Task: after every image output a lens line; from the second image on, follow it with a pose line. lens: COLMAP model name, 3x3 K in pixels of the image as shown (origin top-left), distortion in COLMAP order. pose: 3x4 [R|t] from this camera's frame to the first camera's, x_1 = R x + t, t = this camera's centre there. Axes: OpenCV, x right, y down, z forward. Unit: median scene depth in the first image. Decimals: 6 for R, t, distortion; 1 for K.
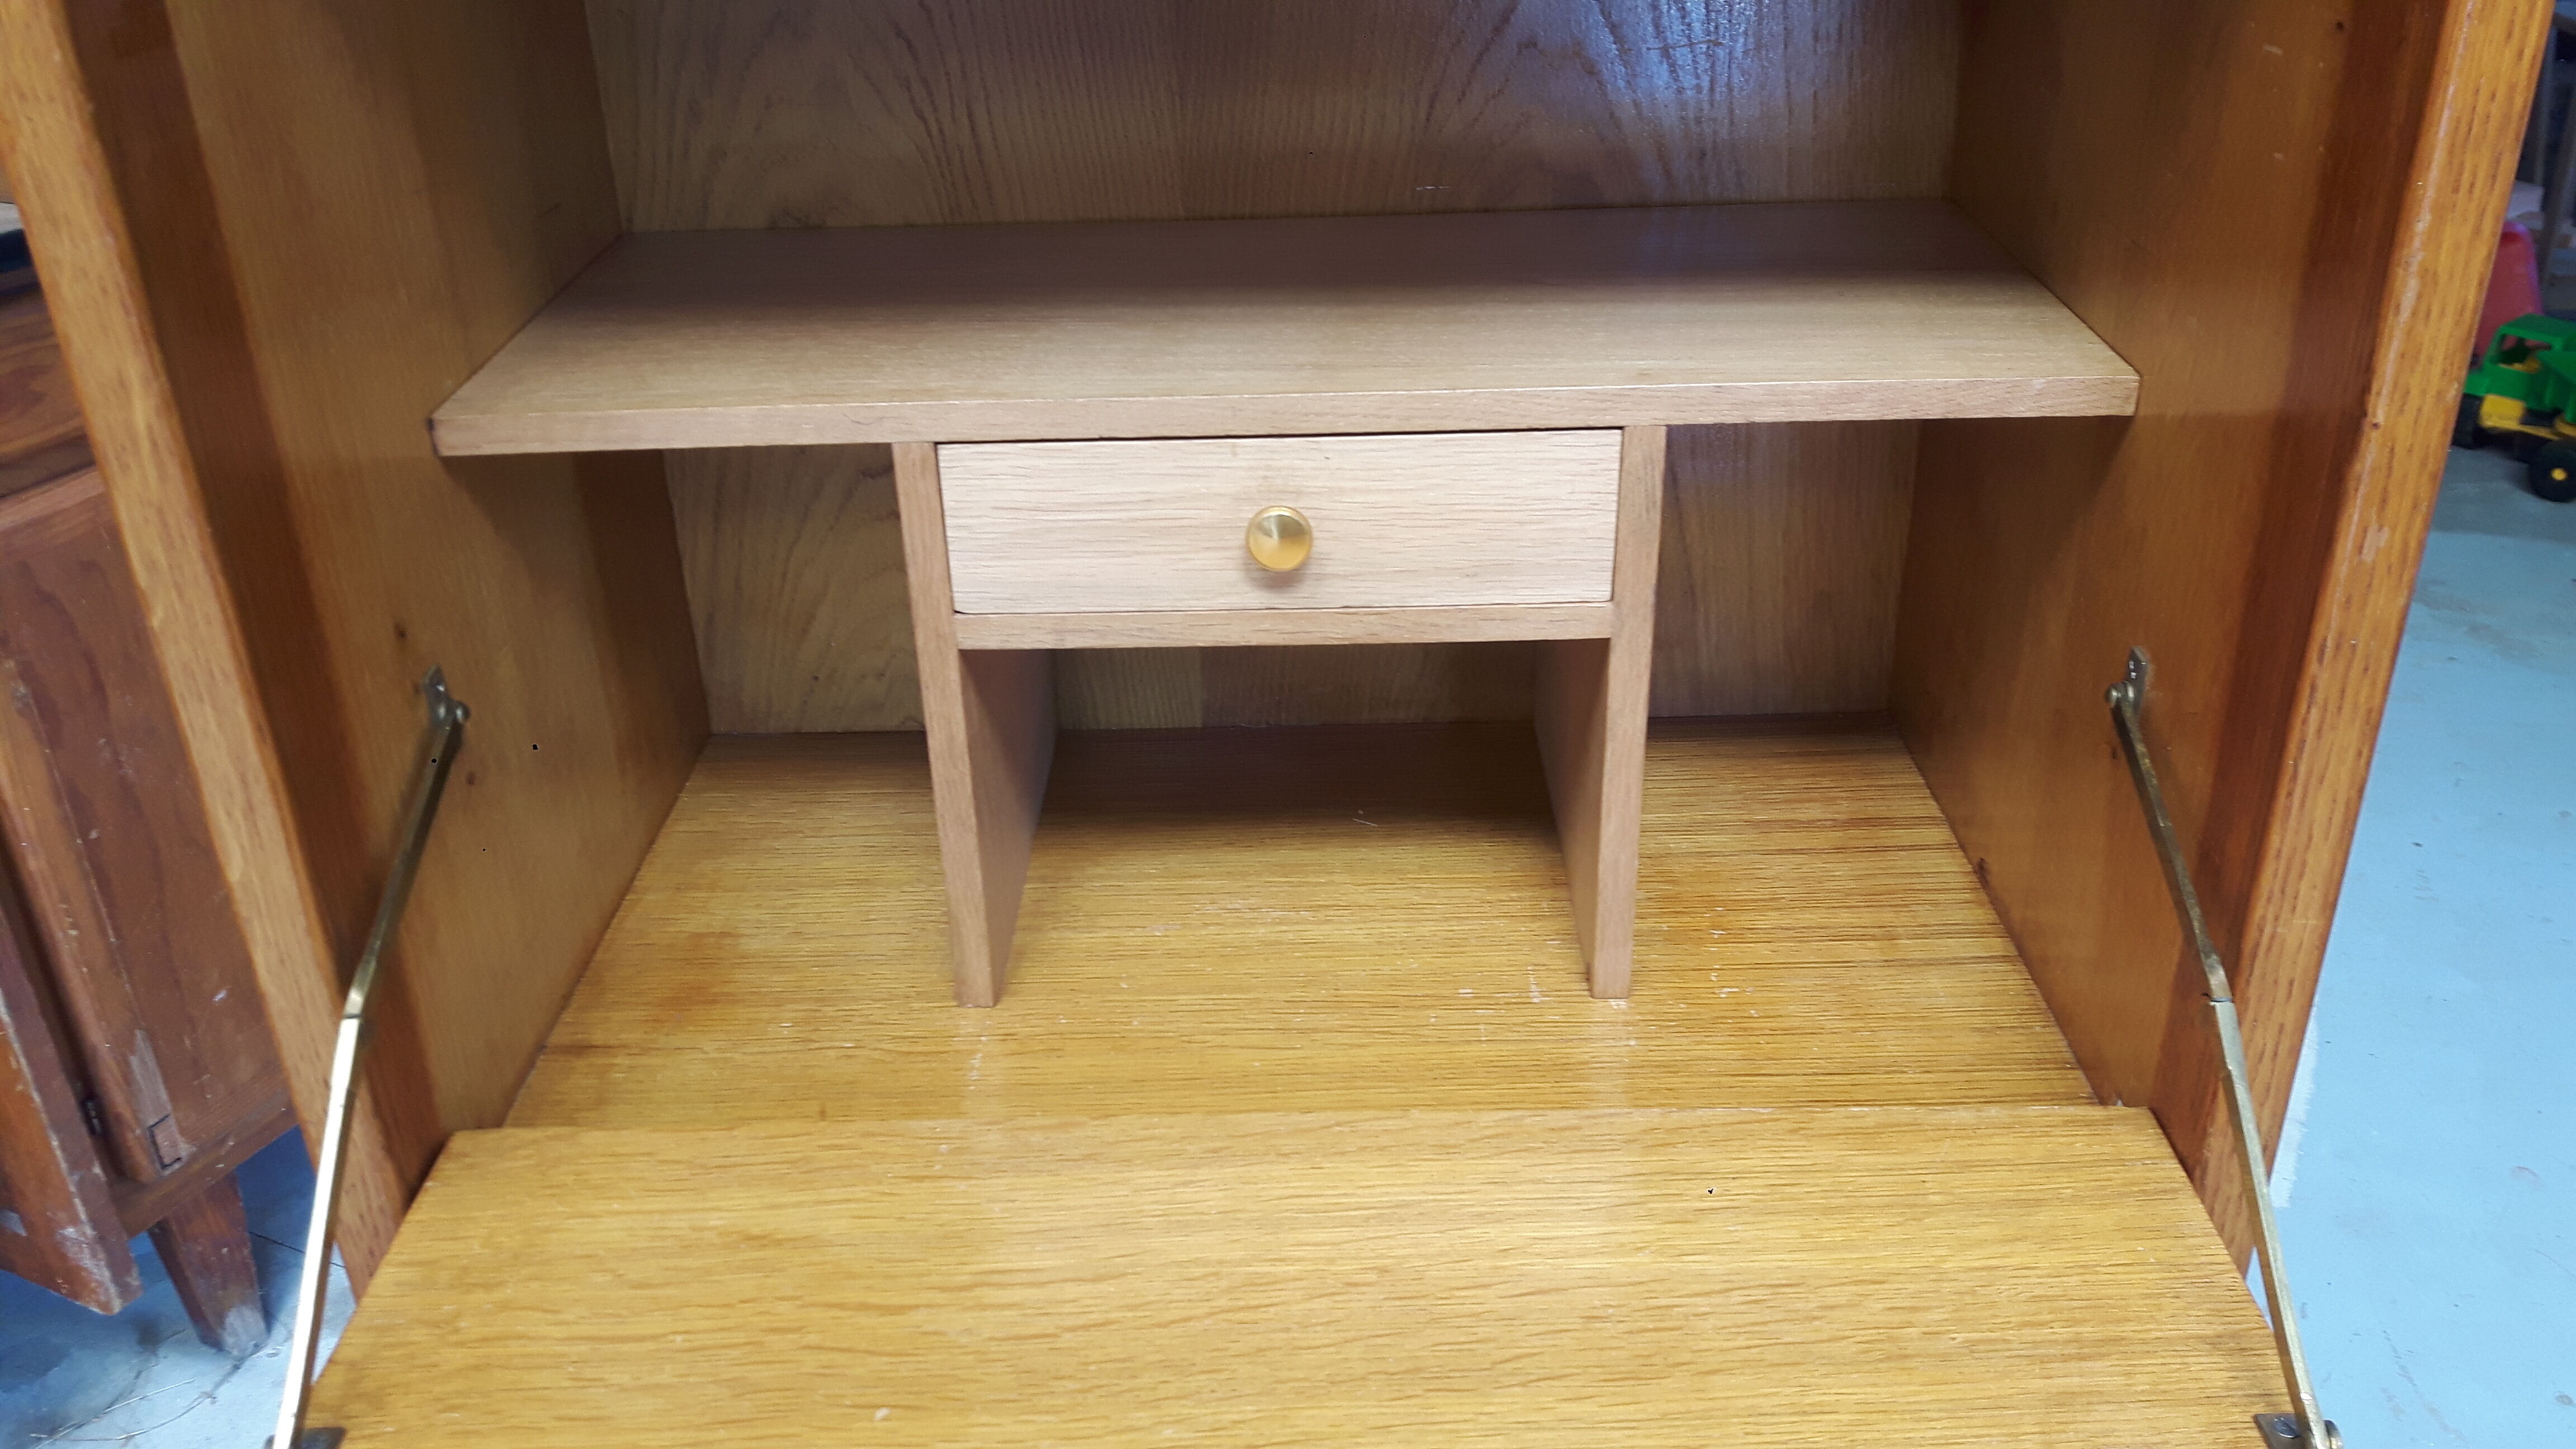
lens RADIAL K [[2178.7, 0, 1263.8], [0, 2178.7, 783.0], [0, 0, 1]] dist [0.106821, -0.217376]
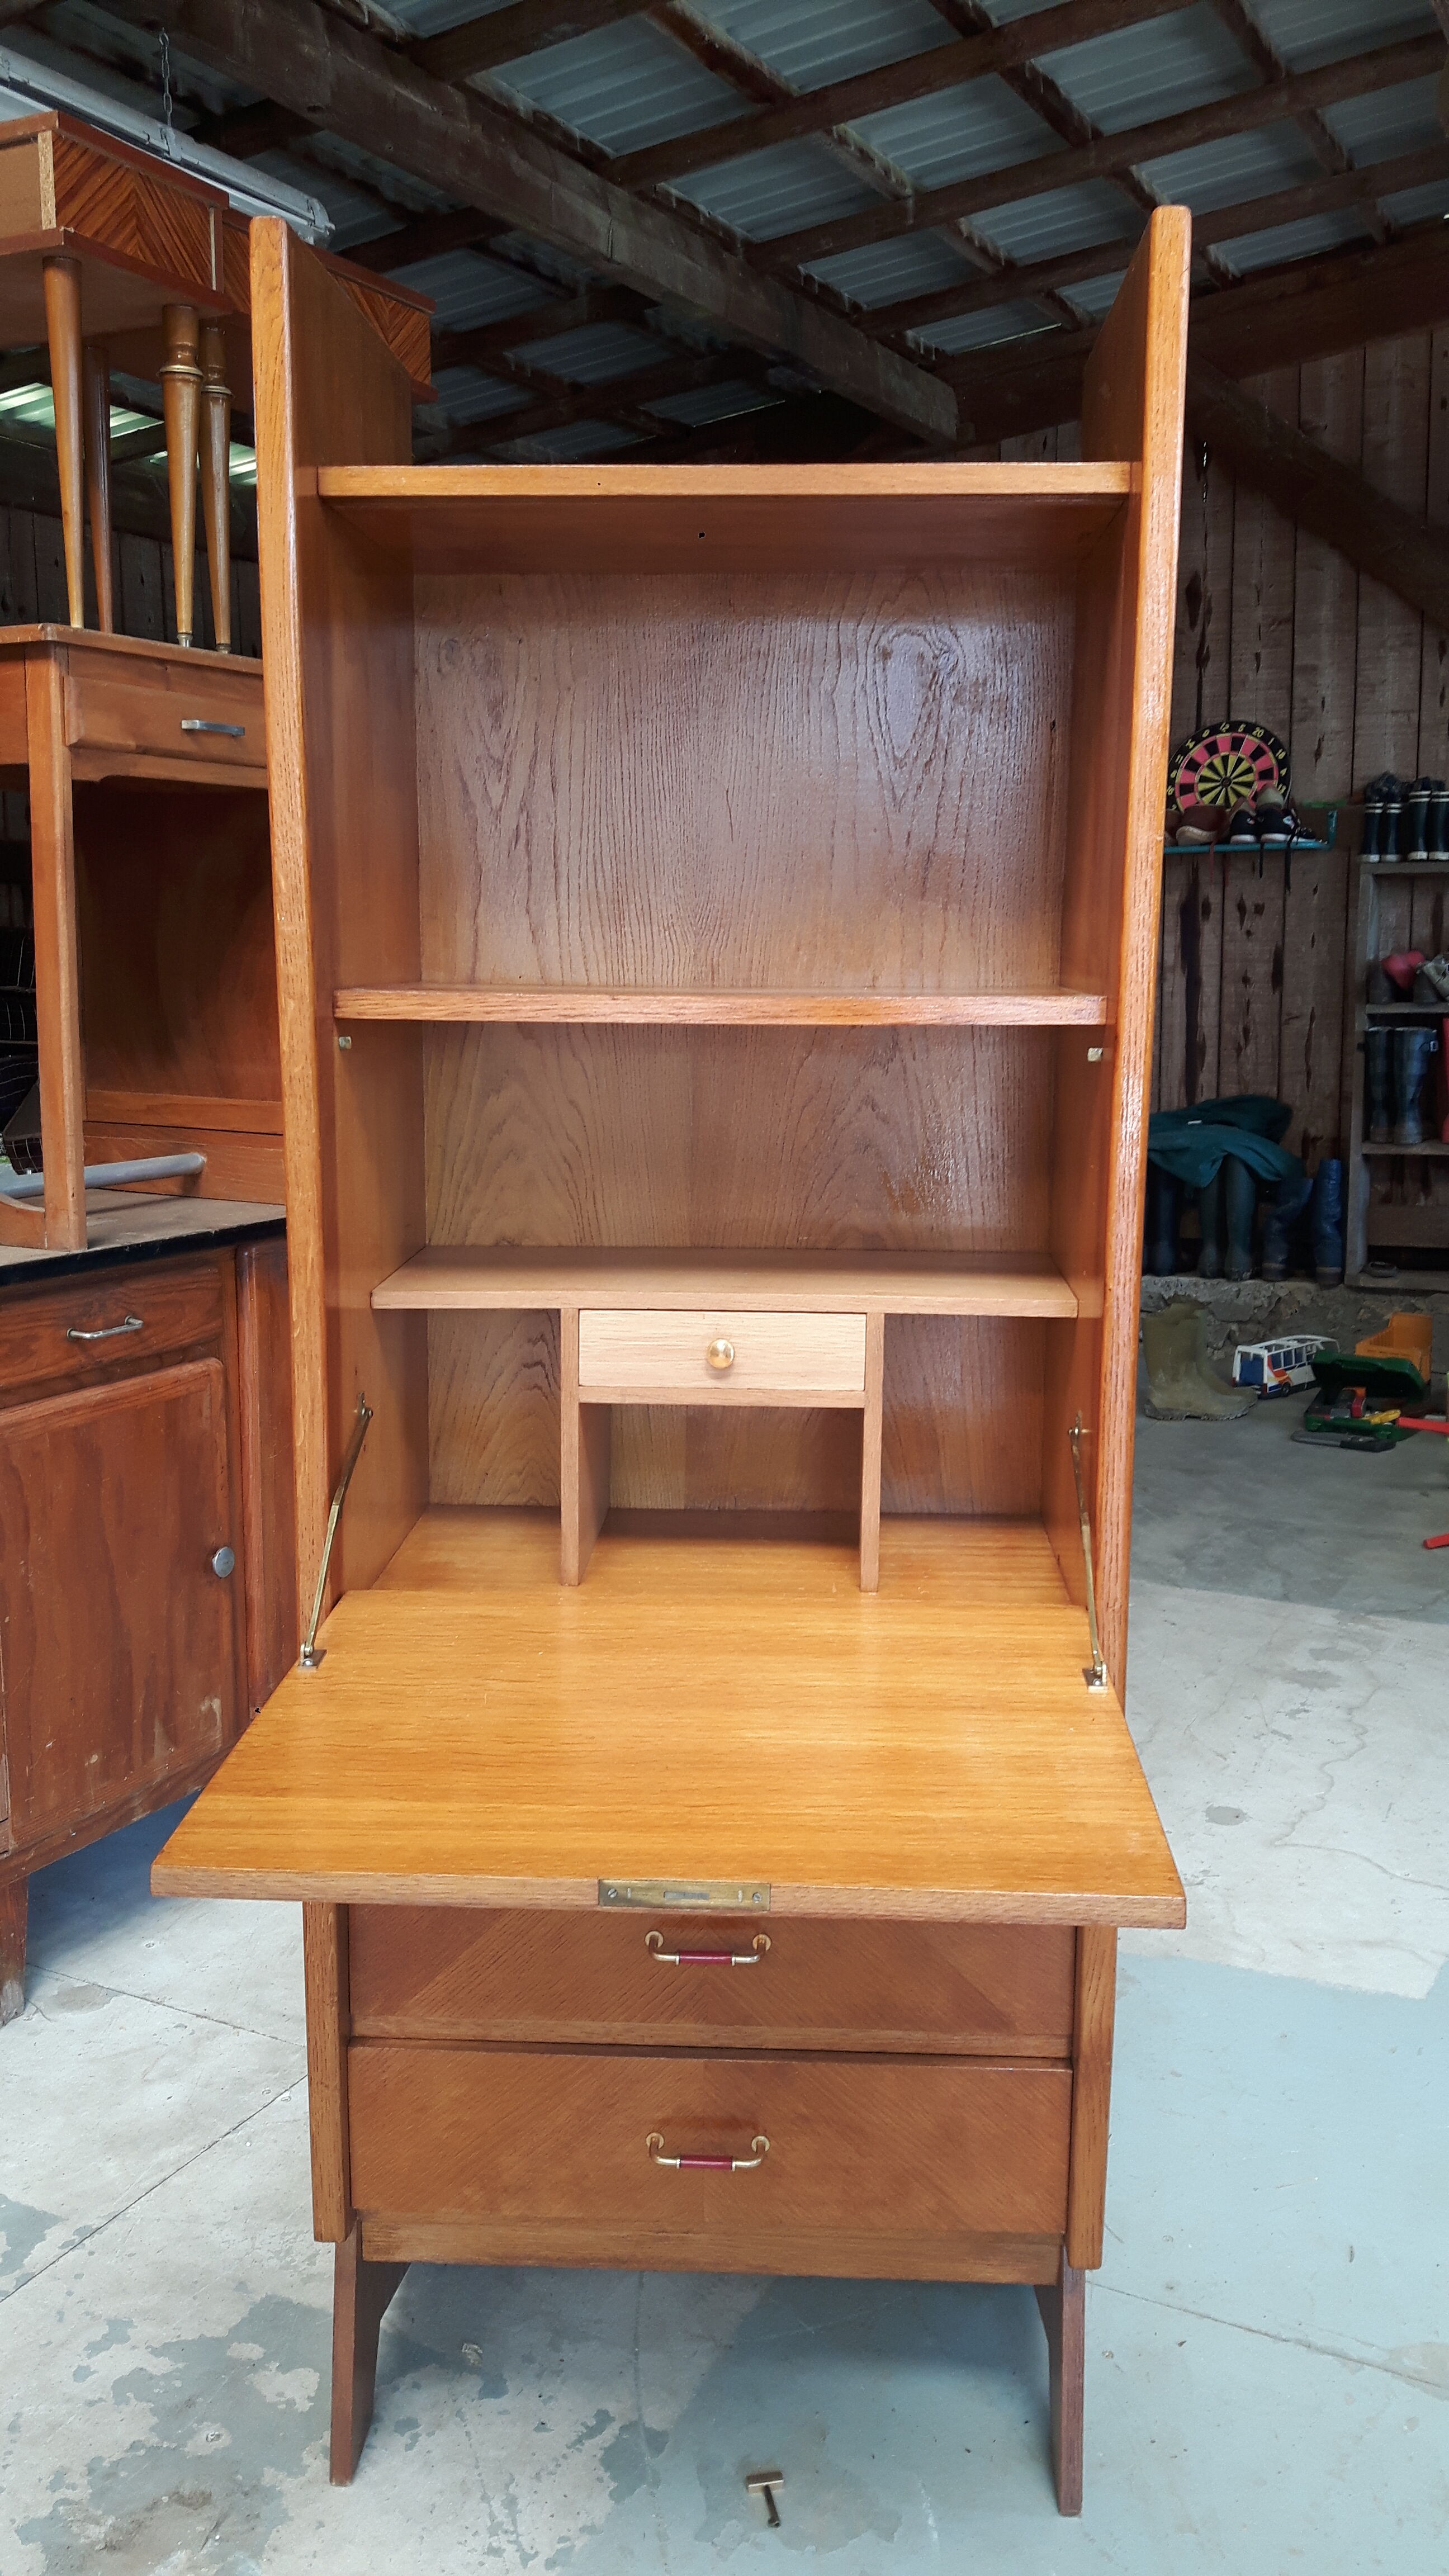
lens RADIAL K [[2178.7, 0, 724.5], [0, 2178.7, 1288.0], [0, 0, 1]] dist [0.106821, -0.217376]
pose [[0.998620, 0.044101, -0.028503, 0.060743], [-0.050814, 0.948459, -0.312799, 0.449228], [0.013239, 0.313816, 0.949392, -1.016385]]
